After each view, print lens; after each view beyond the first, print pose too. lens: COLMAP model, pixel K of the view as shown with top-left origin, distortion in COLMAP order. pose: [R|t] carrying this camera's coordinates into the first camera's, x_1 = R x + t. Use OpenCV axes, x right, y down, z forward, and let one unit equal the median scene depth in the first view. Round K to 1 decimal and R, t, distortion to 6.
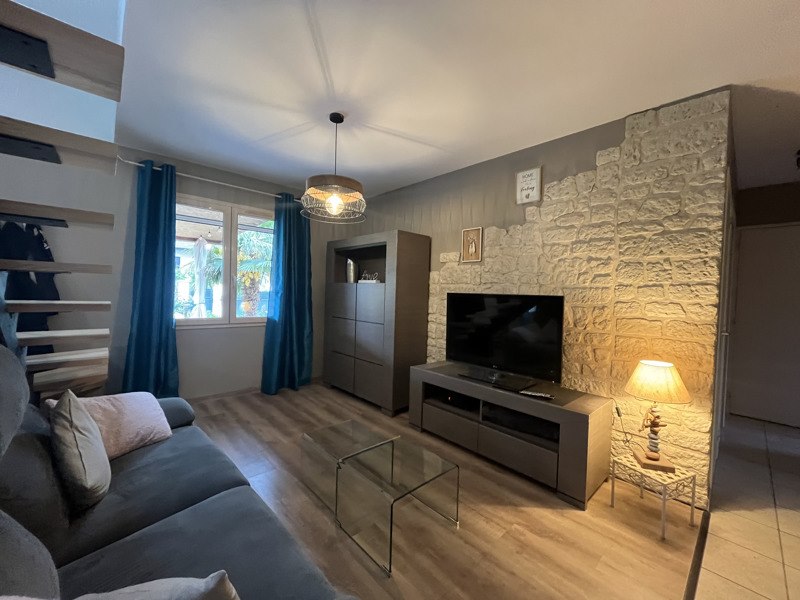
lens RADIAL K [[322.2, 0, 400.0], [0, 322.2, 298.1], [0, 0, 1]] dist [-0.013924, 0.001039]
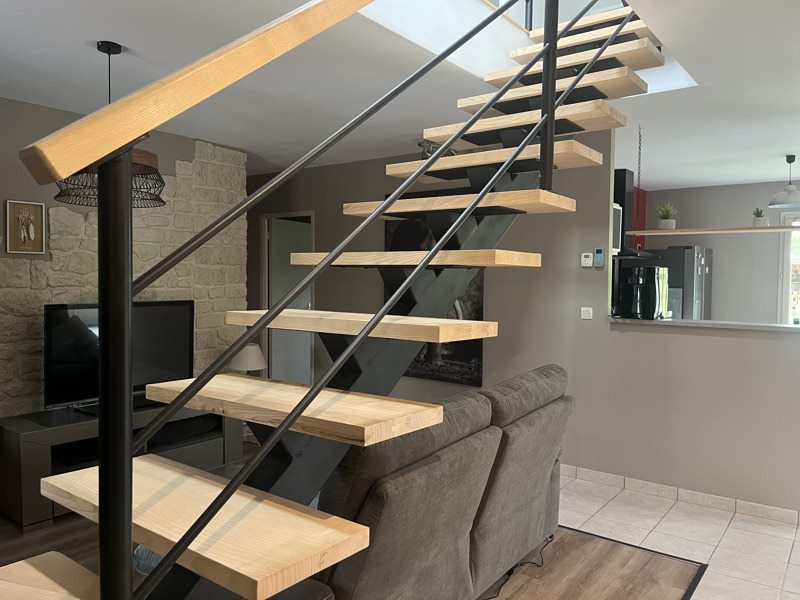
lens RADIAL K [[608.5, 0, 400.0], [0, 608.5, 299.7], [0, 0, 1]] dist [0.000172, 0.000190]
pose [[-0.175029, -0.062550, 0.982574, -1.164539], [0.005357, 0.997905, 0.064480, -0.099516], [-0.984549, 0.016549, -0.174327, 0.497286]]
